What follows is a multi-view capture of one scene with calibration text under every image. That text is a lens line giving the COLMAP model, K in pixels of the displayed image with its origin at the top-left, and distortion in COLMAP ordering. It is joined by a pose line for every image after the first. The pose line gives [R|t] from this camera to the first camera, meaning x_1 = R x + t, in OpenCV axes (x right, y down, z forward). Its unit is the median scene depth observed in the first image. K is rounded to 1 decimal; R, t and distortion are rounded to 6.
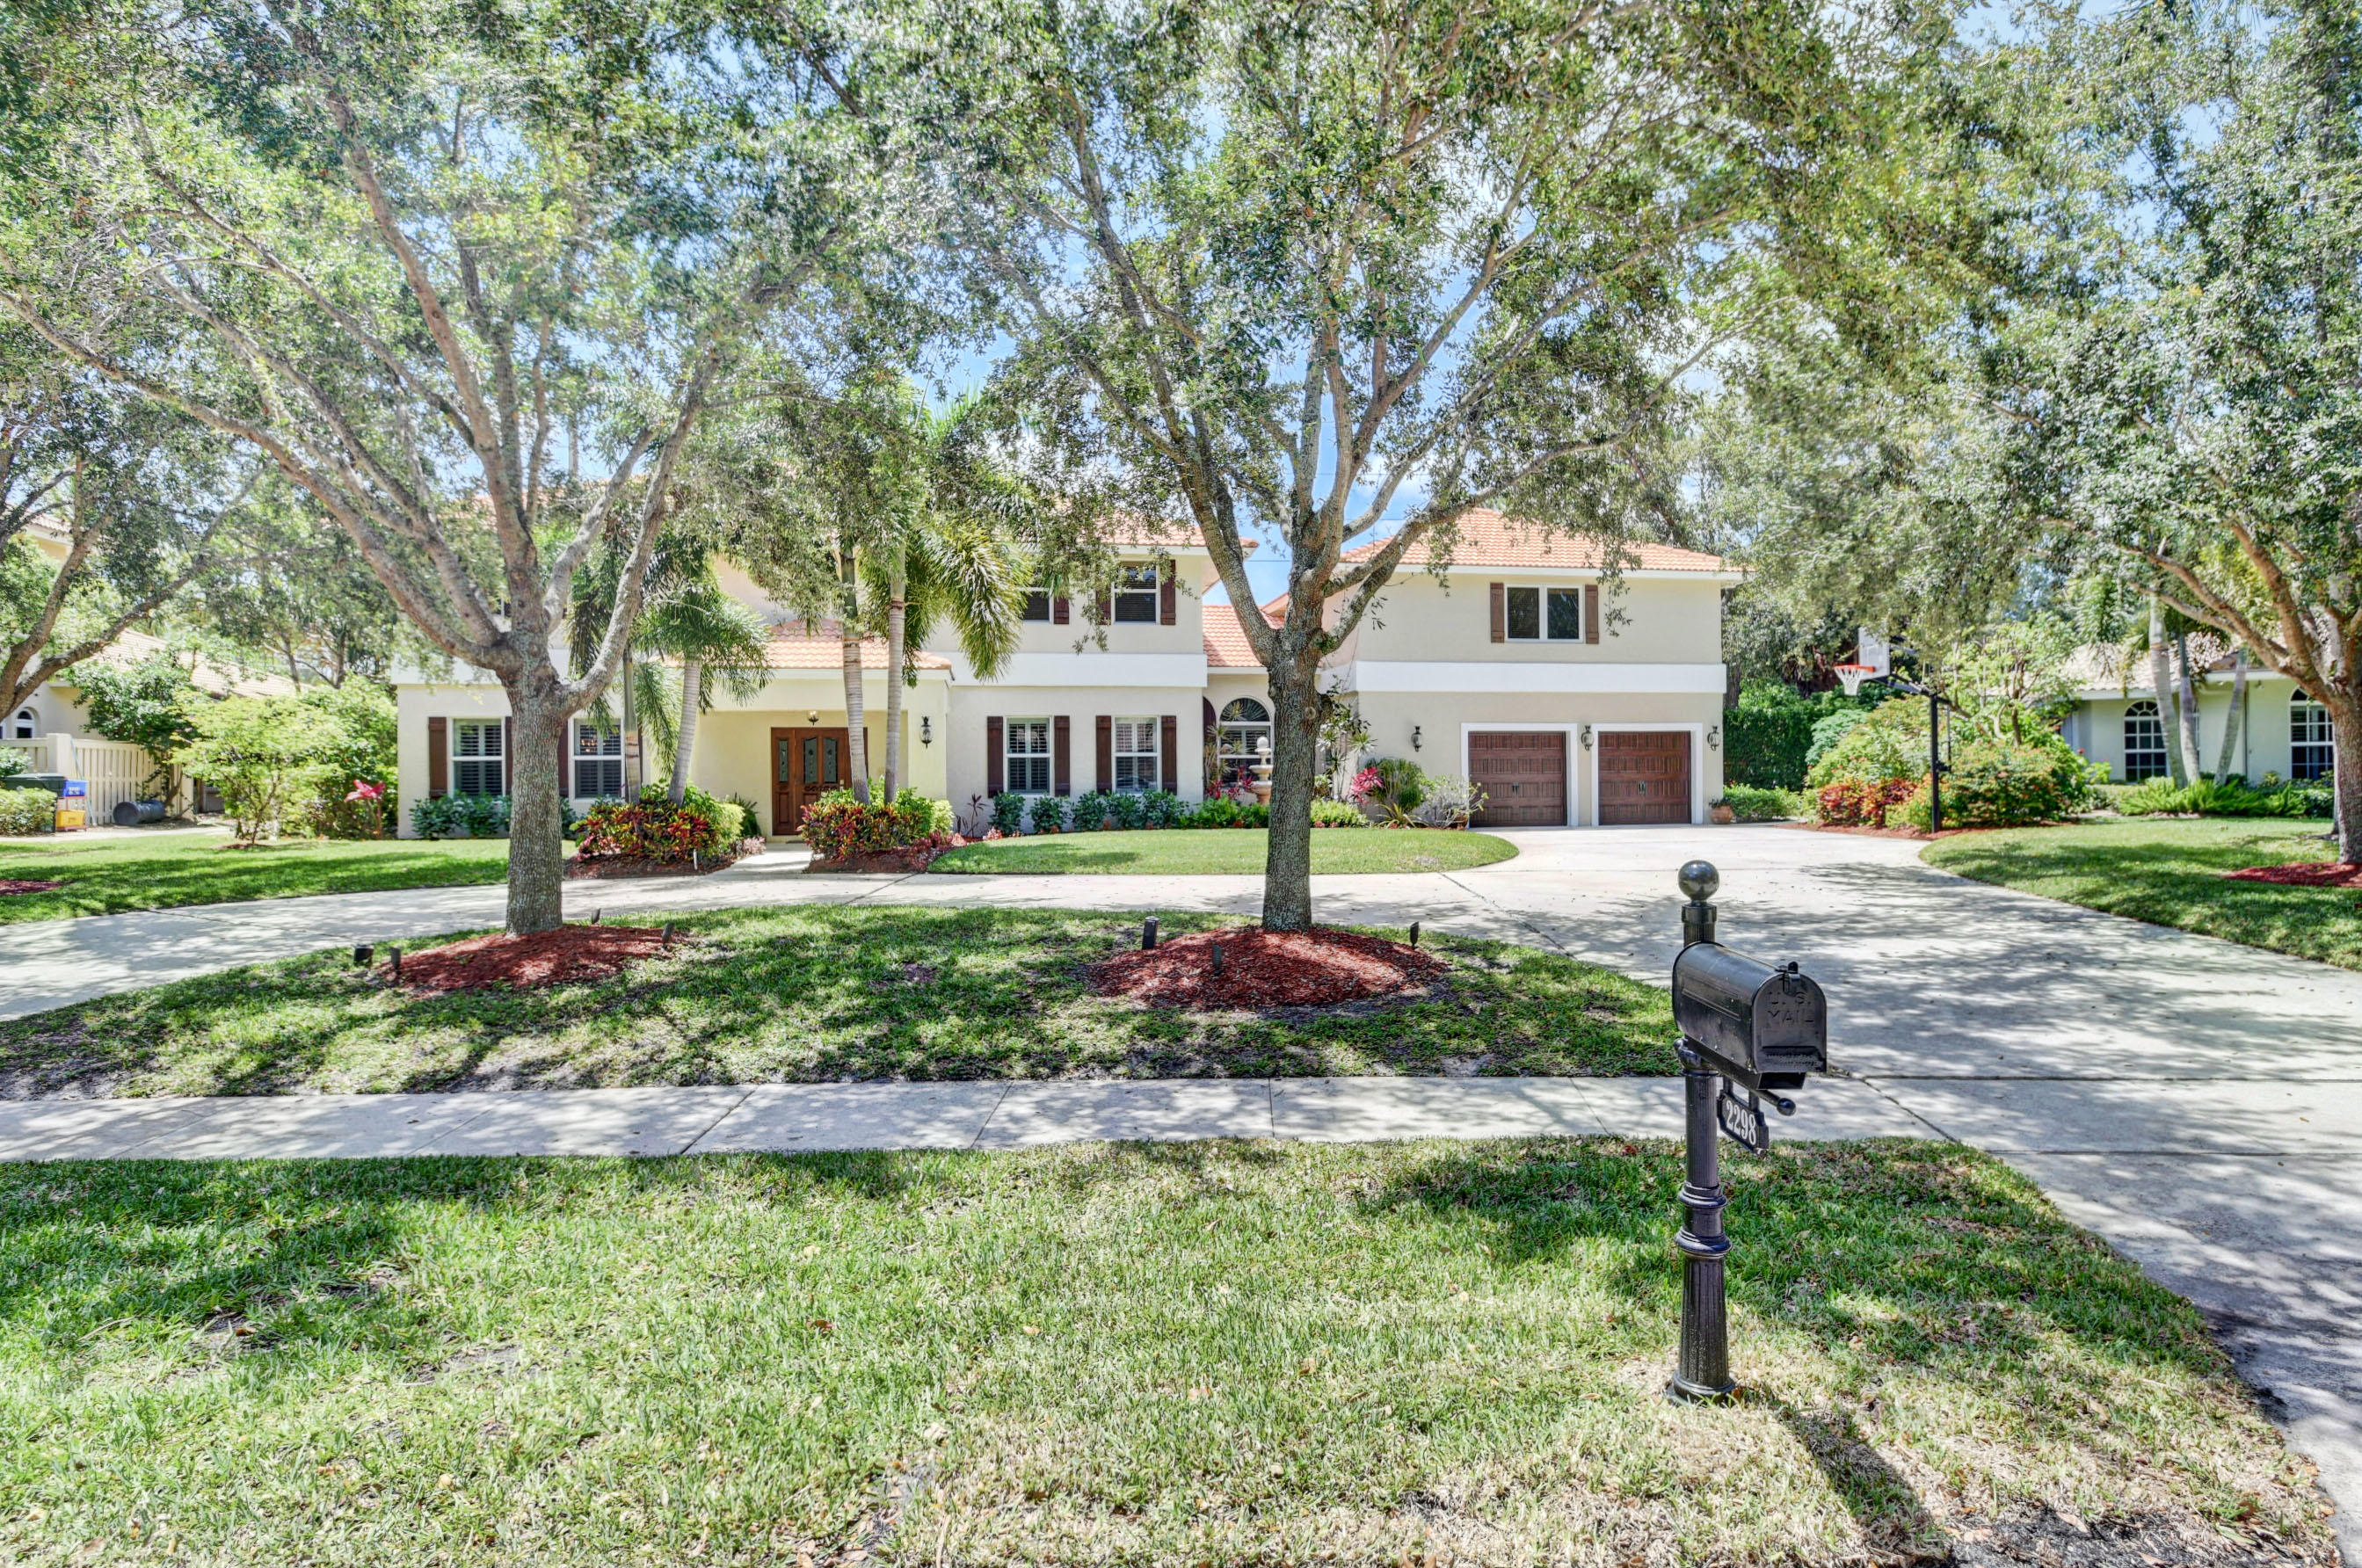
lens RADIAL K [[1232.8, 0, 1175.7], [0, 1232.8, 783.9], [0, 0, 1]] dist [-0.005948, 0.000053]
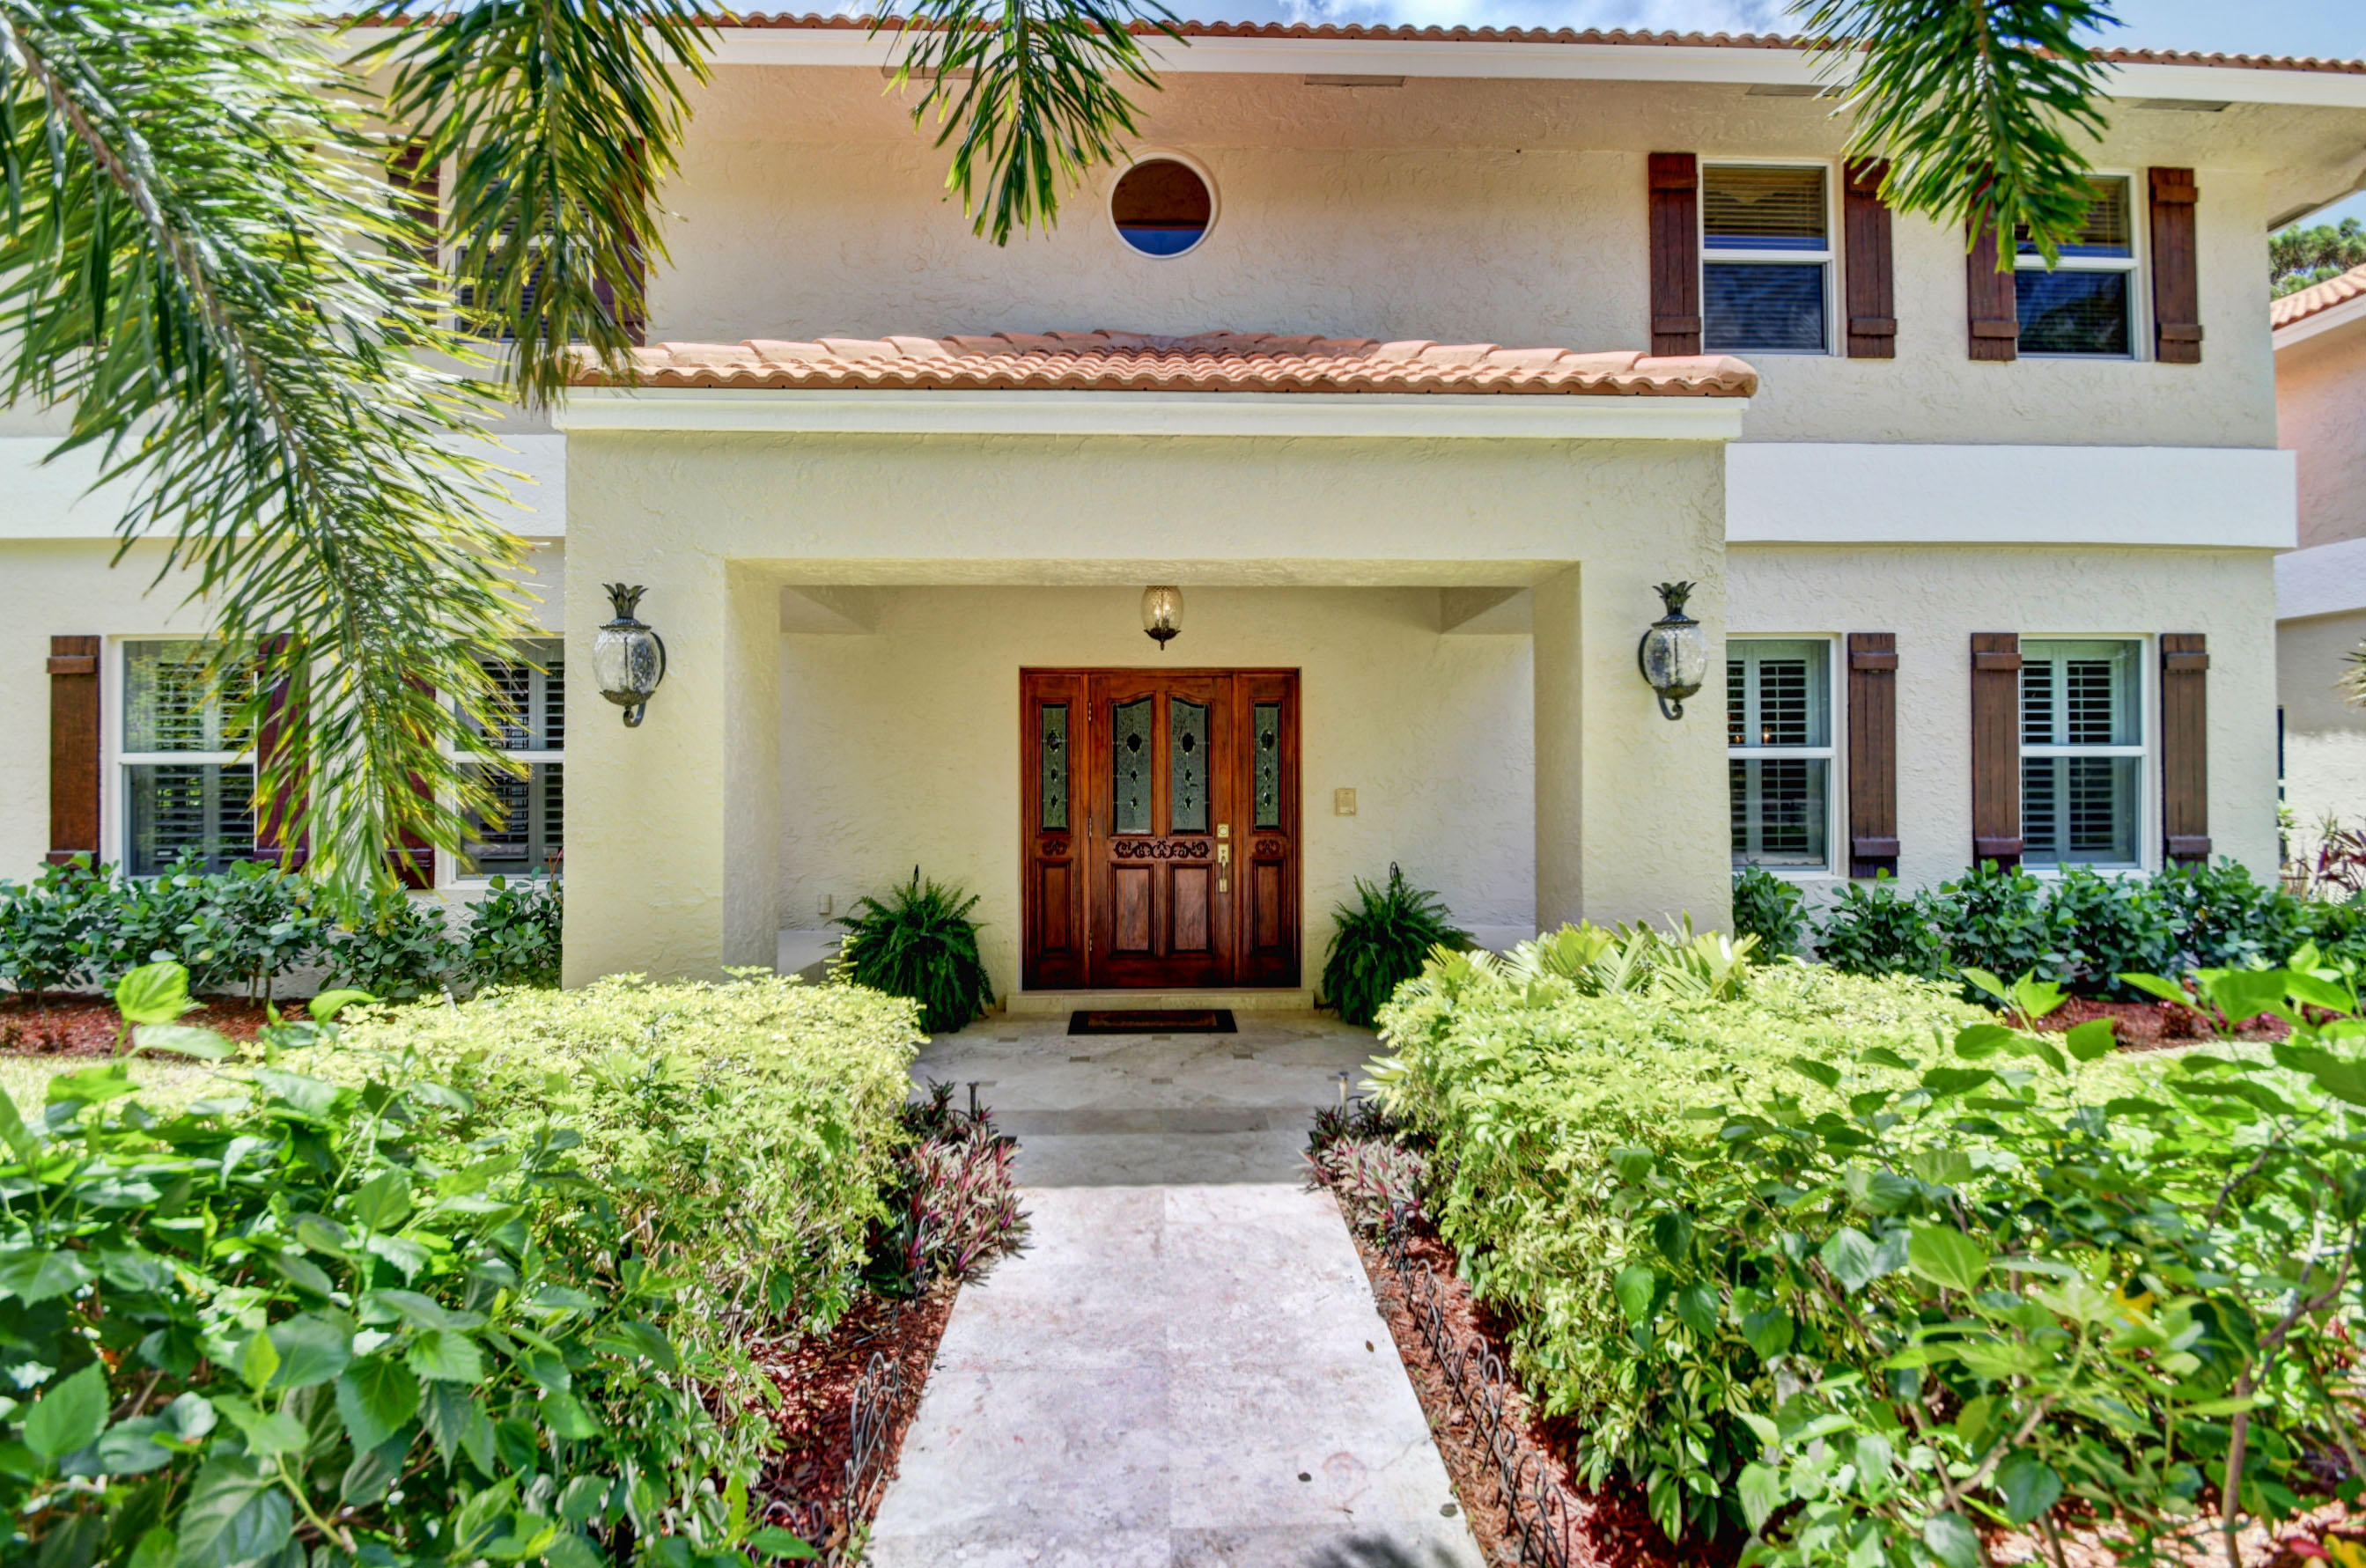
lens RADIAL K [[1164.7, 0, 1186.5], [0, 1164.7, 778.3], [0, 0, 1]] dist [-0.019260, -0.000533]
pose [[0.991966, 0.003751, -0.126452, -0.209716], [-0.004687, 0.999964, -0.007106, -0.011523], [0.126421, 0.007641, 0.991947, 0.596173]]
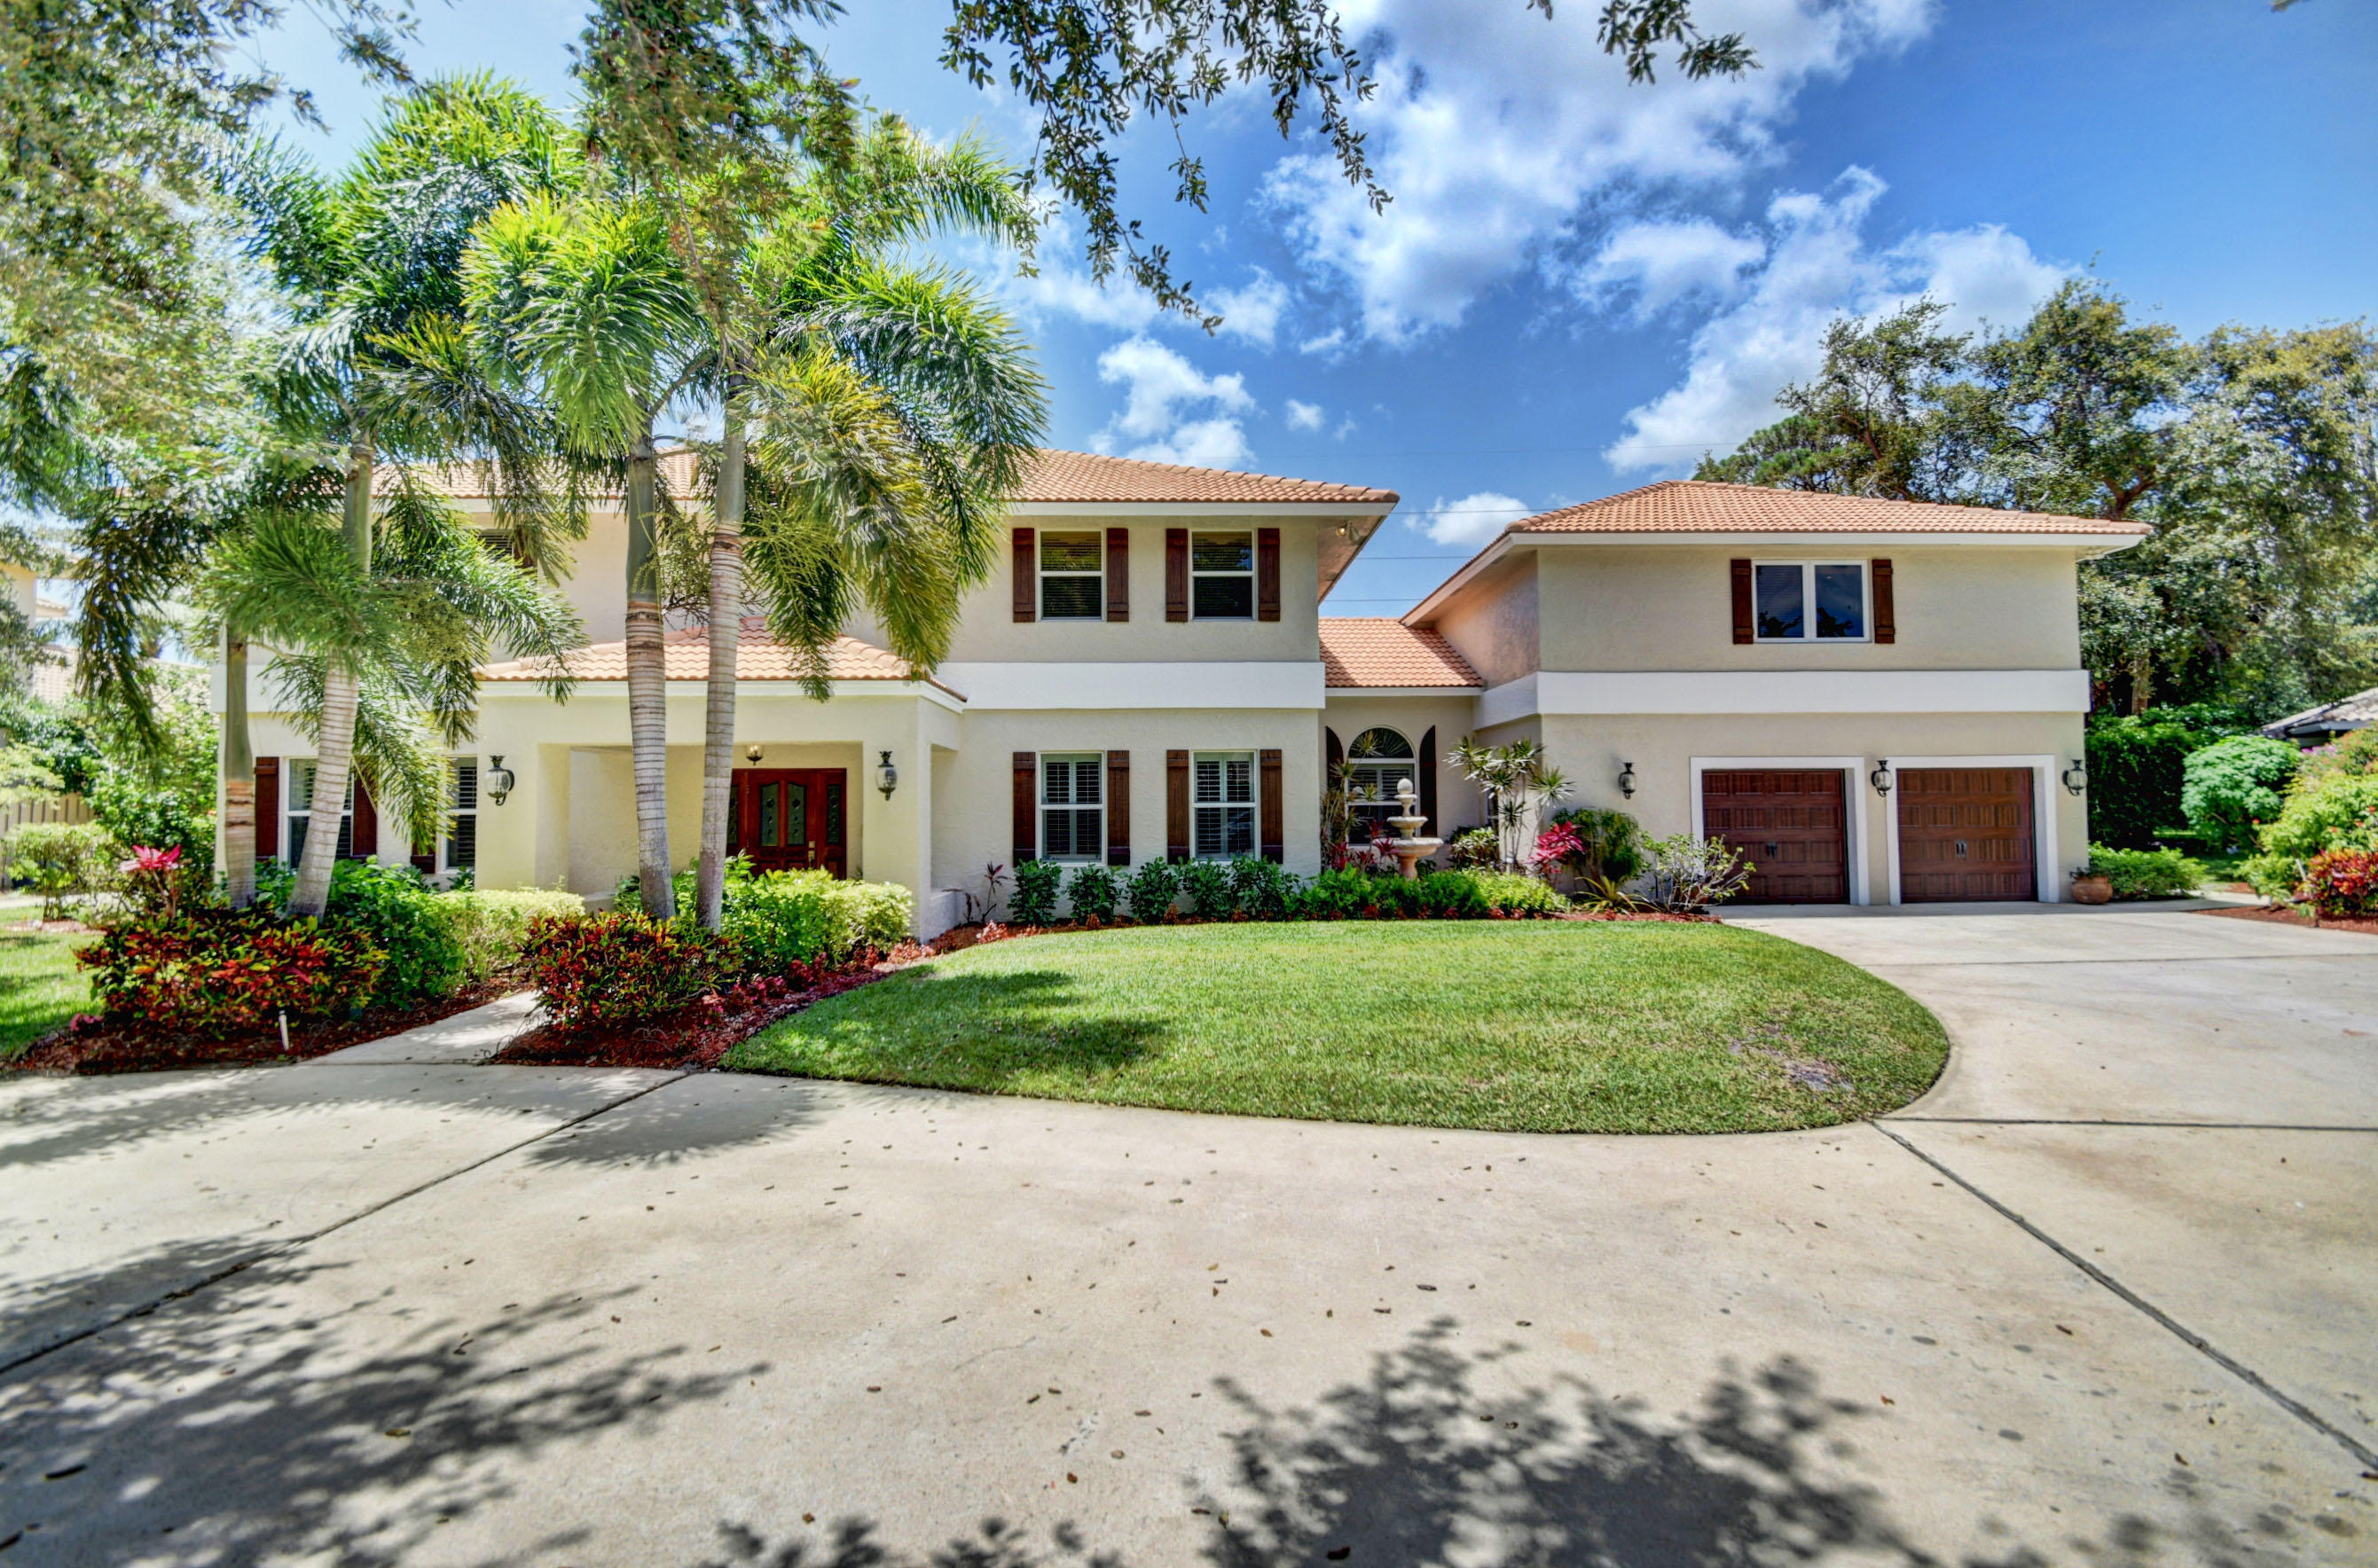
lens RADIAL K [[1065.0, 0, 1190.8], [0, 1065.0, 774.0], [0, 0, 1]] dist [0.002981, -0.000931]
pose [[0.992957, -0.004379, -0.118395, 0.018897], [-0.000261, 0.999233, -0.039146, -0.016045], [0.118475, 0.038901, 0.992195, 0.357246]]
